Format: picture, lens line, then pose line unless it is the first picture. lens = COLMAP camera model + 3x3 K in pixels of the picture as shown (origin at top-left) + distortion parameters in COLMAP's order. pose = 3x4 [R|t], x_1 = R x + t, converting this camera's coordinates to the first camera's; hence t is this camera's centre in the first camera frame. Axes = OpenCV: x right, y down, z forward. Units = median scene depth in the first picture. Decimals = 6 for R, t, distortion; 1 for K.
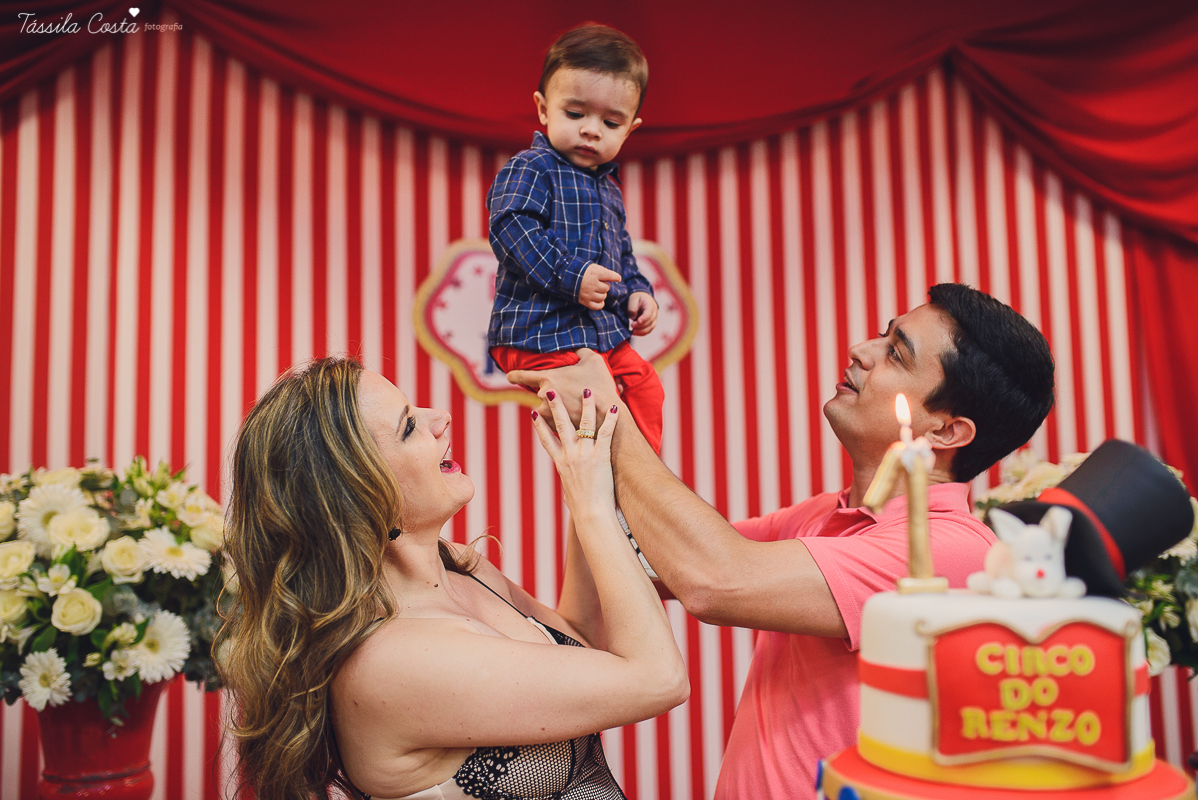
lens RADIAL K [[1157.6, 0, 617.8], [0, 1157.6, 396.3], [0, 0, 1]] dist [-0.007980, -0.004561]
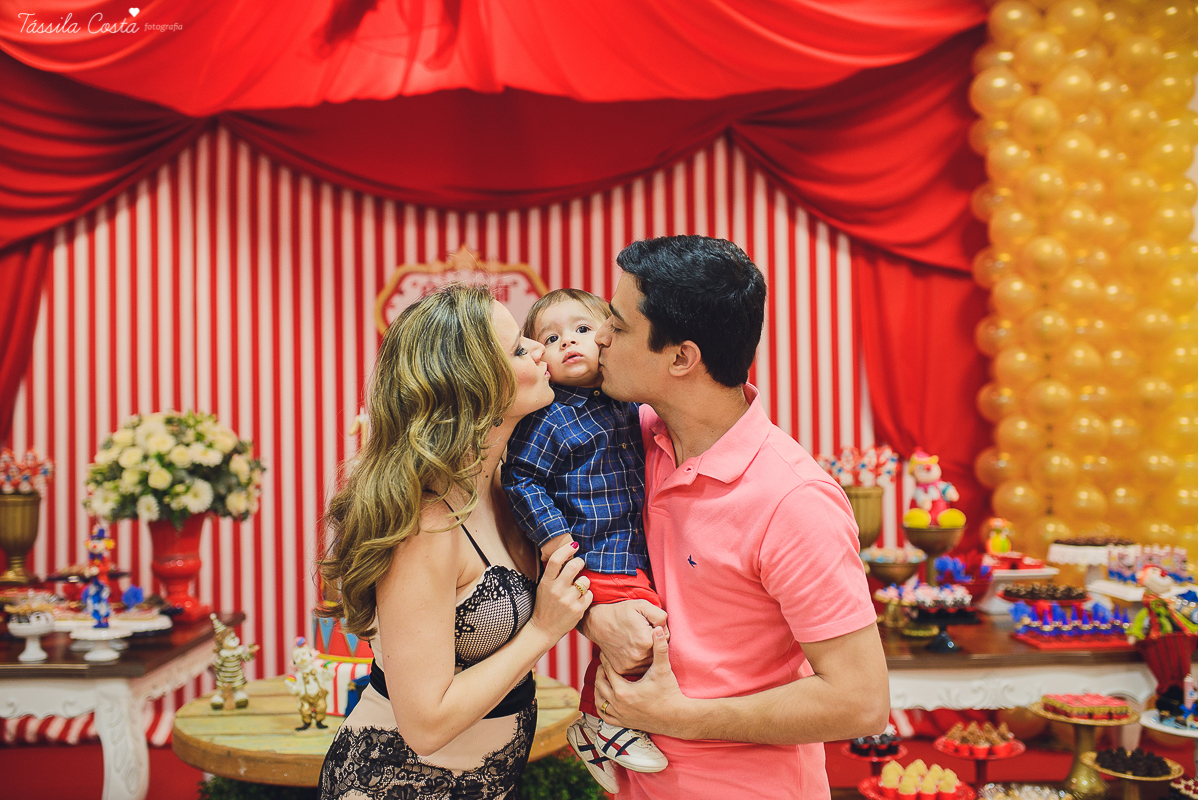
lens RADIAL K [[1140.0, 0, 599.0], [0, 1140.0, 400.0], [0, 0, 1]] dist [-0.066570, 0.085216]
pose [[0.993096, -0.001691, -0.117292, 0.567981], [0.009604, 0.997711, 0.066929, -0.093815], [0.116911, -0.067594, 0.990840, -0.951724]]
